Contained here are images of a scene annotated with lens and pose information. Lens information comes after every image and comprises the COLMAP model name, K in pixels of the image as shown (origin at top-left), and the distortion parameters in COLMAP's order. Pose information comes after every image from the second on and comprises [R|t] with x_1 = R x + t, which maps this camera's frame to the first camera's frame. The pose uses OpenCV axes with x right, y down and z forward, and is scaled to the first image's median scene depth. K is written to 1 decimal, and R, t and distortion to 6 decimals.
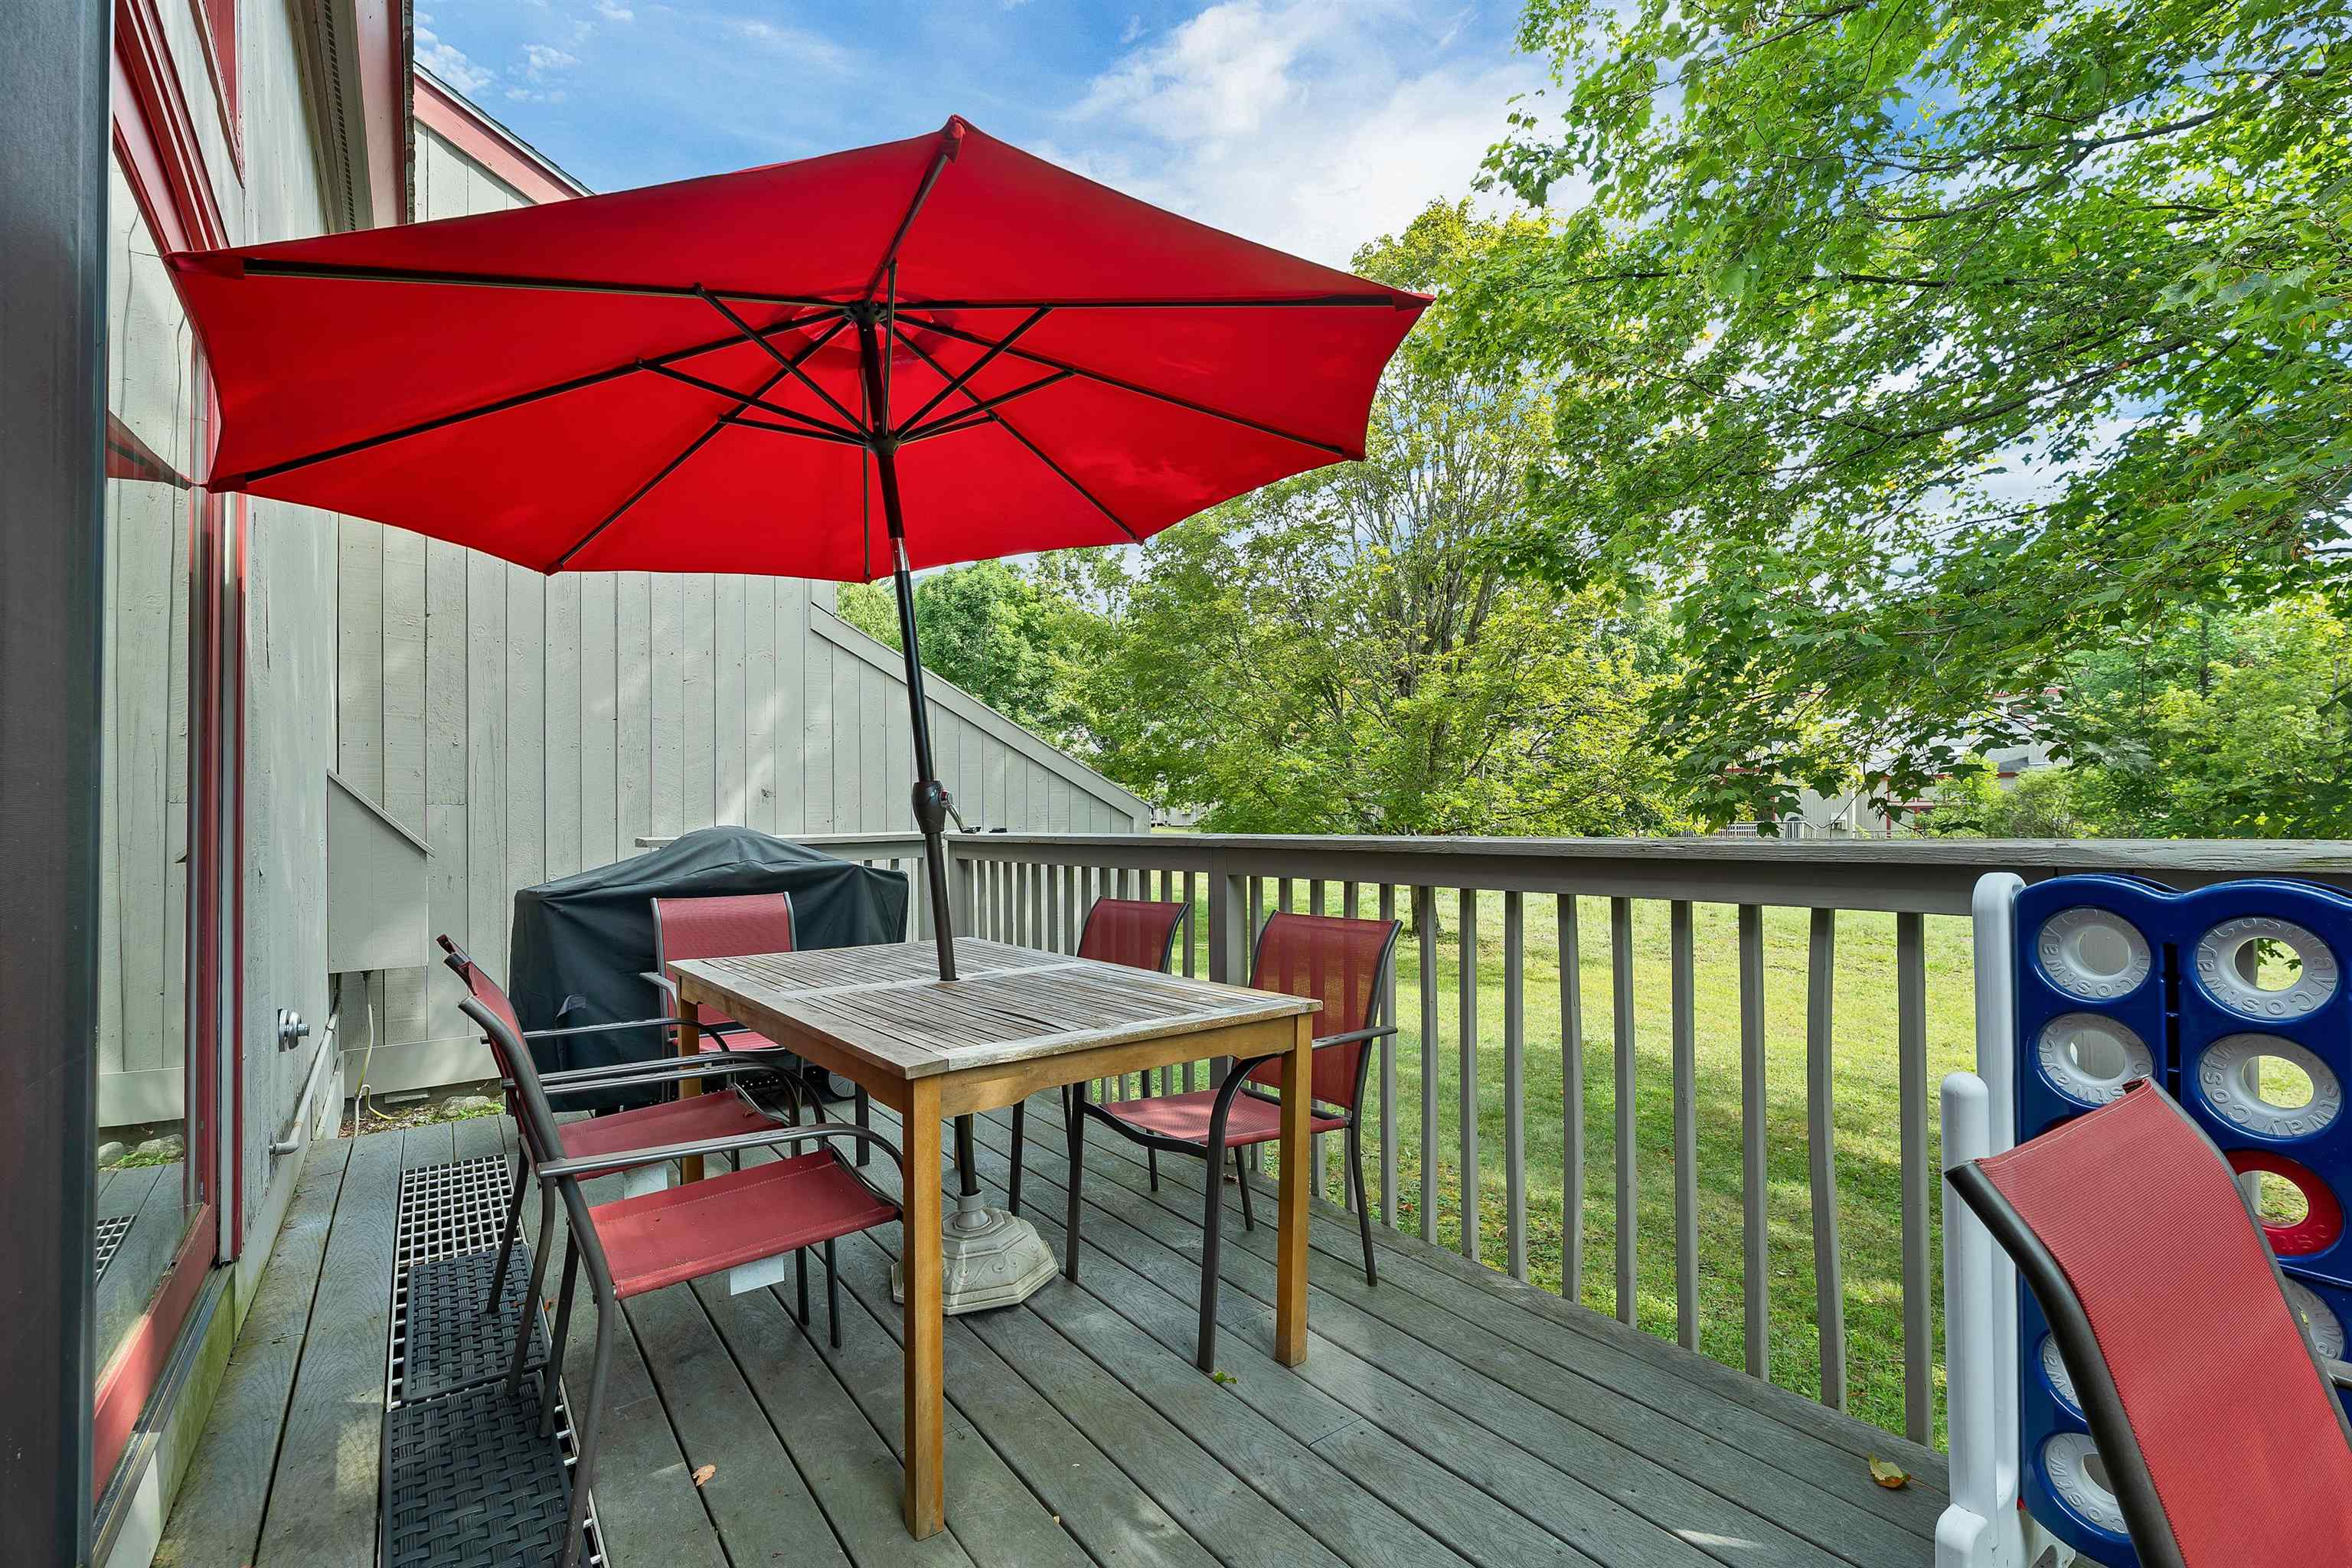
lens RADIAL K [[1002.0, 0, 1182.6], [0, 1002.0, 806.8], [0, 0, 1]] dist [0.000276, 0.000256]
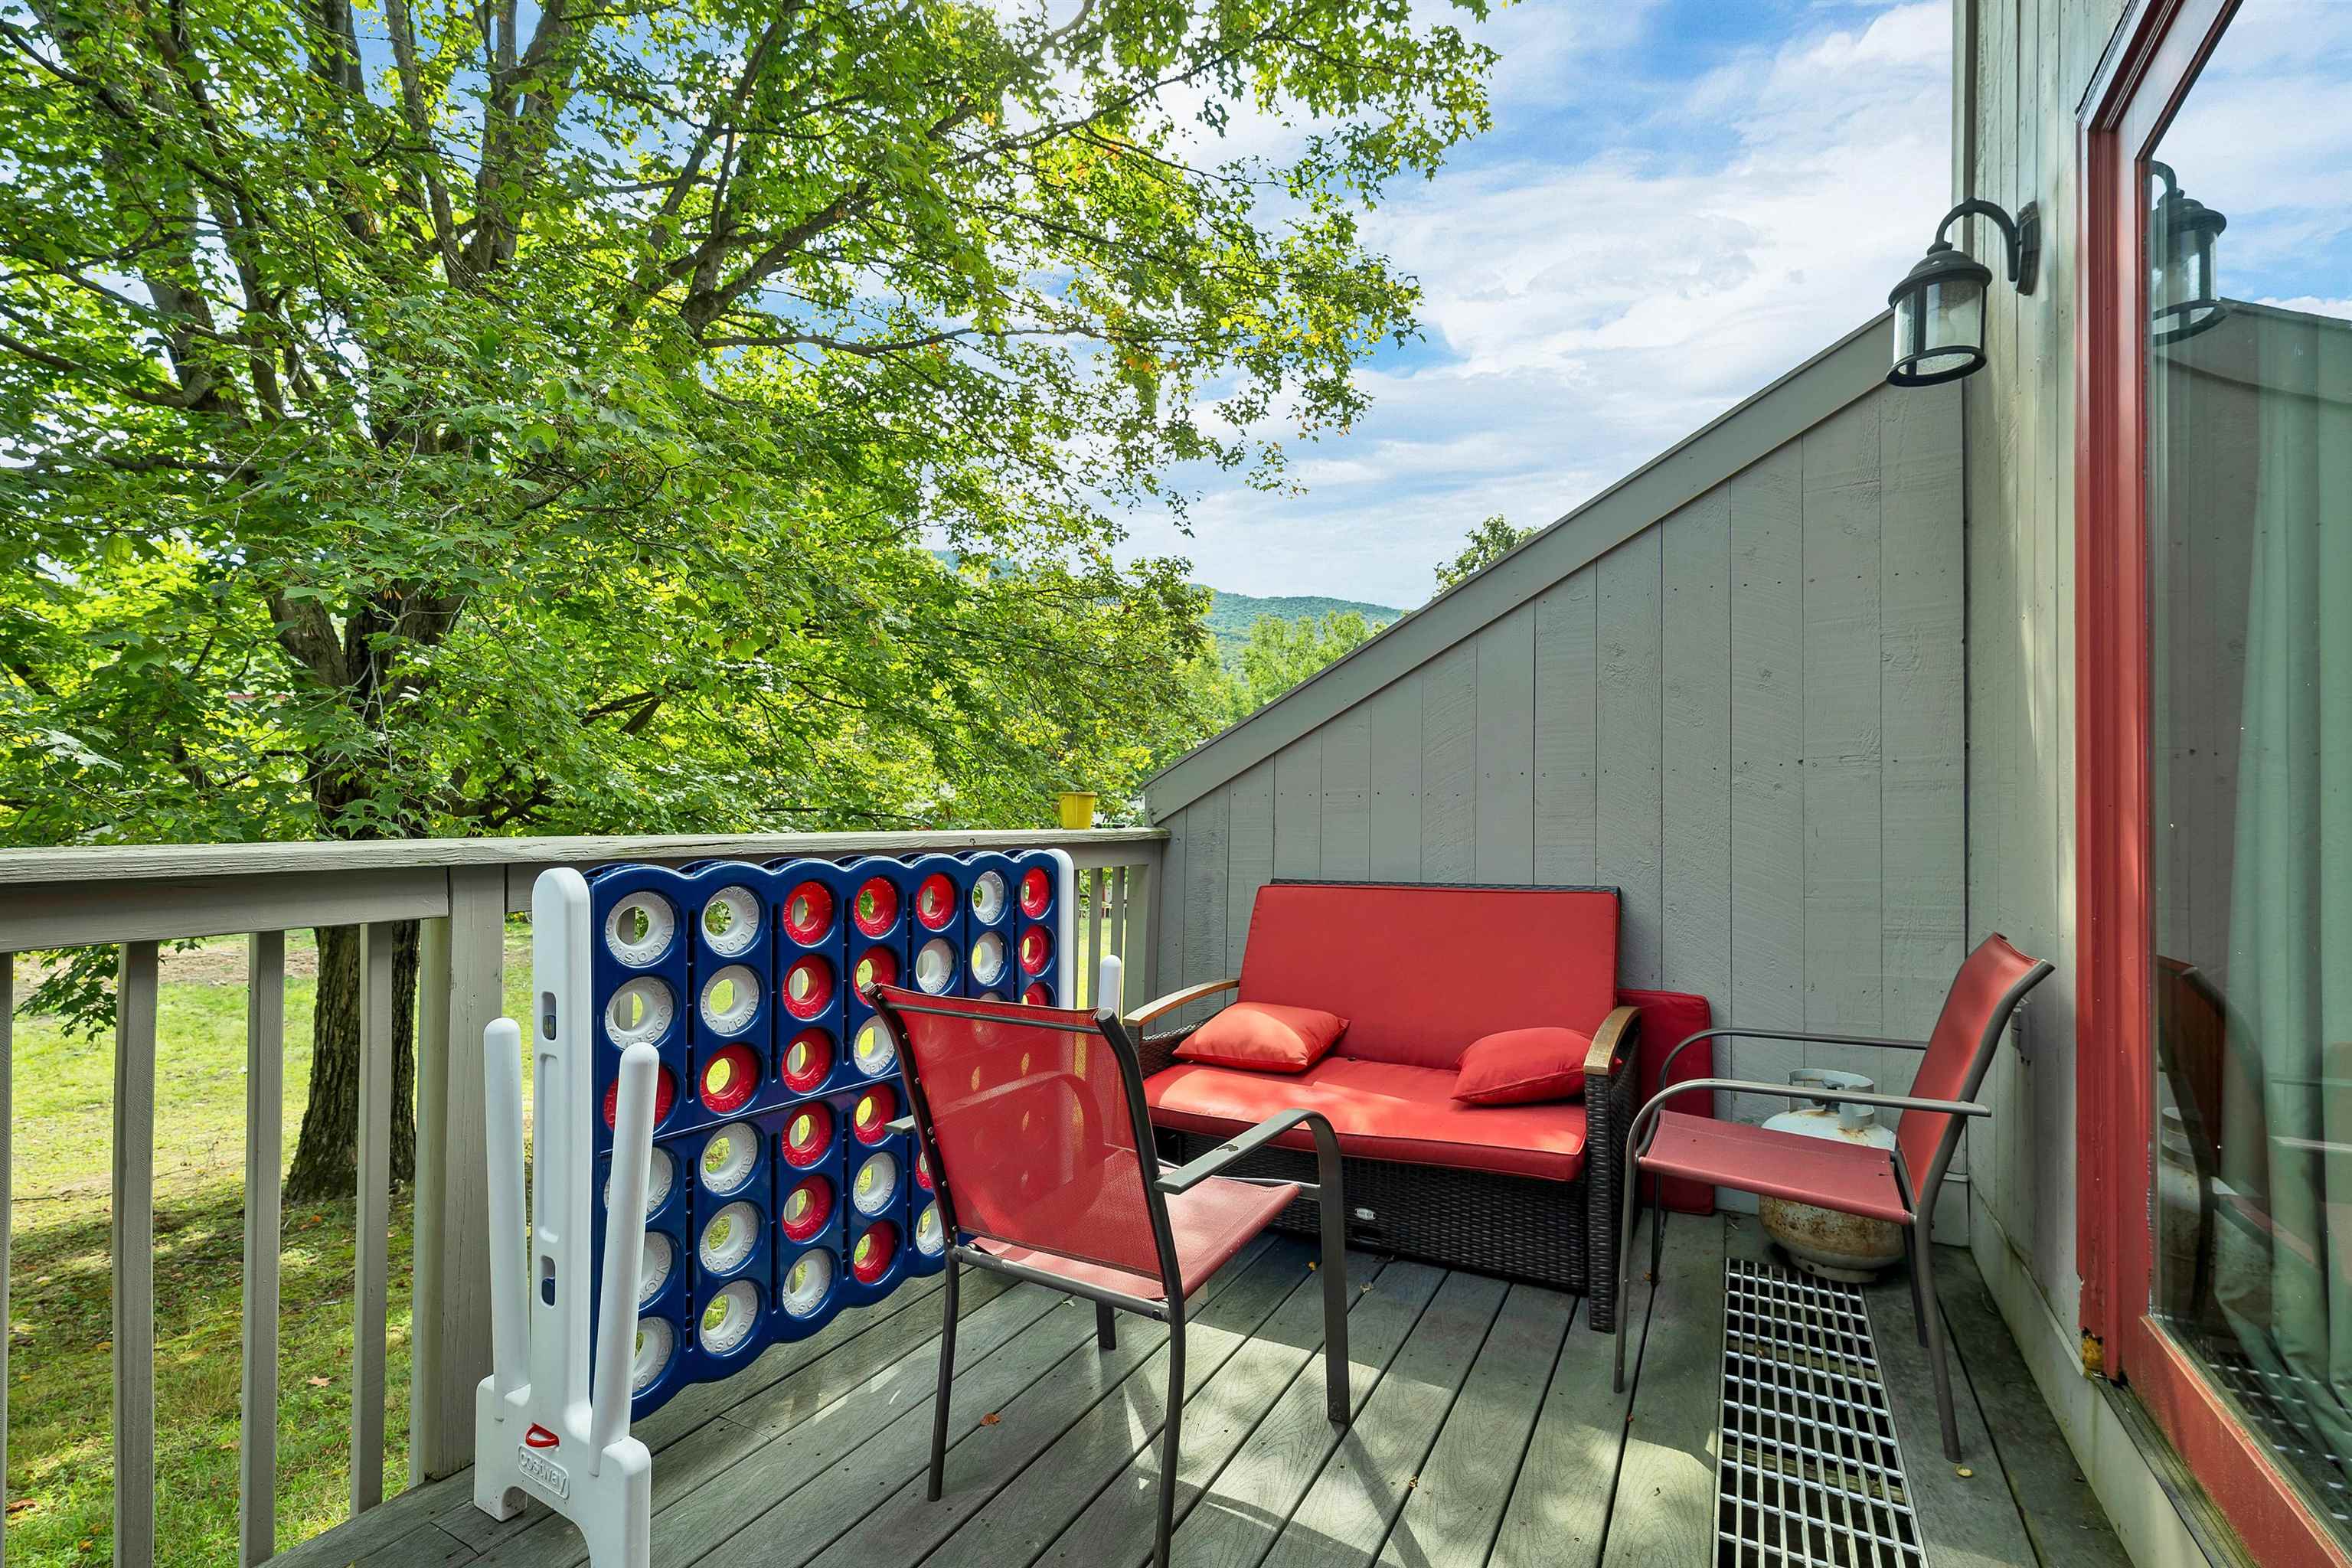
lens RADIAL K [[1002.0, 0, 1182.6], [0, 1002.0, 806.8], [0, 0, 1]] dist [0.000276, 0.000256]
pose [[-0.402226, 0.008554, 0.915500, -0.472146], [-0.011760, 0.999826, -0.014508, 0.009097], [-0.915465, -0.016602, -0.402056, 0.891096]]
